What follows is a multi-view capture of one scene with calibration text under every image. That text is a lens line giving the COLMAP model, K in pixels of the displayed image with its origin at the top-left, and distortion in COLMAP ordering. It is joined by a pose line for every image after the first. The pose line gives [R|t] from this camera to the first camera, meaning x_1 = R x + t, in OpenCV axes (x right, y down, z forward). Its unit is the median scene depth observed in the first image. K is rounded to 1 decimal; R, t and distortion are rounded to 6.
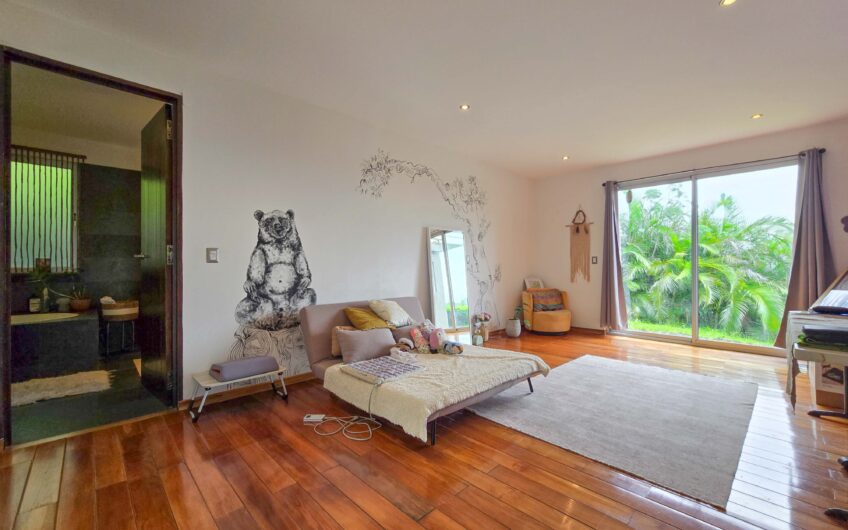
lens RADIAL K [[349.8, 0, 427.3], [0, 349.8, 264.3], [0, 0, 1]] dist [-0.003456, 0.001588]
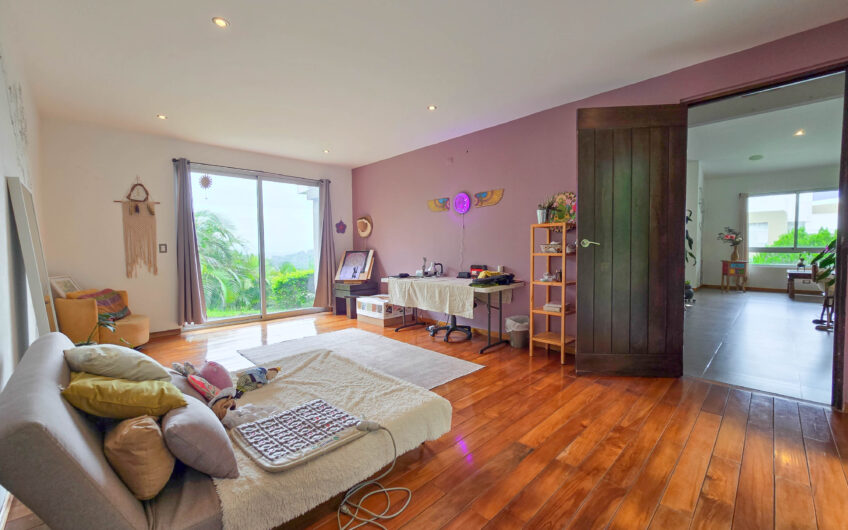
lens RADIAL K [[349.8, 0, 429.2], [0, 349.8, 262.1], [0, 0, 1]] dist [-0.003456, 0.001588]
pose [[-0.005842, -0.042228, 0.999091, -0.502506], [0.004368, 0.999097, 0.042254, -0.016423], [-0.999973, 0.004611, -0.005652, 0.526928]]
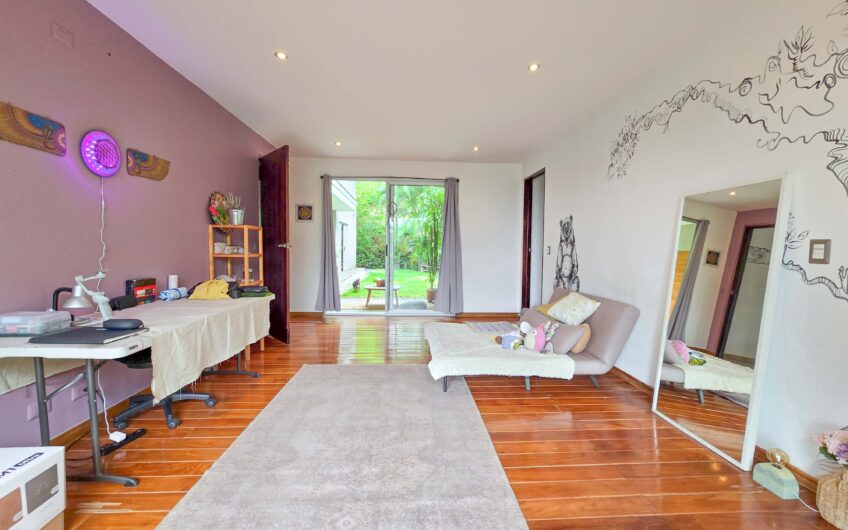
lens RADIAL K [[349.8, 0, 422.0], [0, 349.8, 262.1], [0, 0, 1]] dist [-0.003456, 0.001588]
pose [[-0.666662, 0.022235, -0.745028, 0.785328], [-0.008114, 0.999279, 0.037084, -0.017809], [0.745316, 0.030768, -0.666001, 1.186254]]
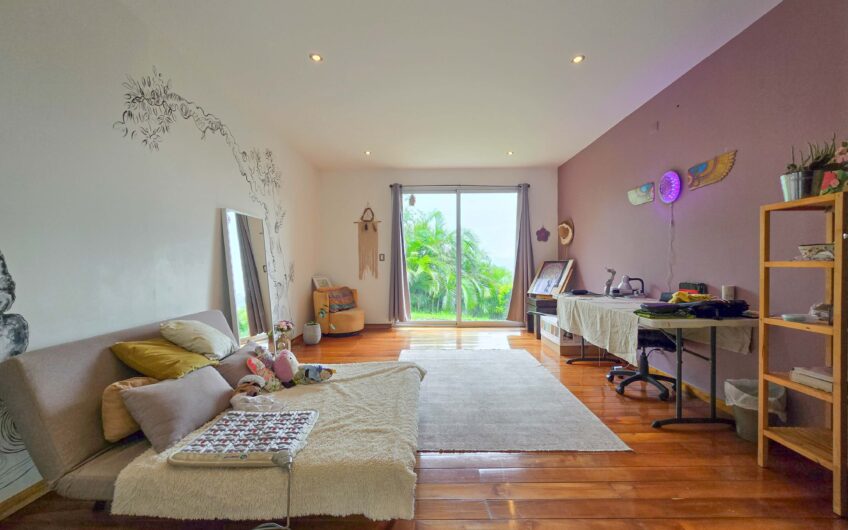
lens RADIAL K [[349.8, 0, 427.8], [0, 349.8, 263.8], [0, 0, 1]] dist [-0.003456, 0.001588]
pose [[0.702439, -0.004538, 0.711729, -0.233872], [-0.000591, 0.999976, 0.006959, -0.000764], [-0.711743, -0.005309, 0.702419, 0.244828]]
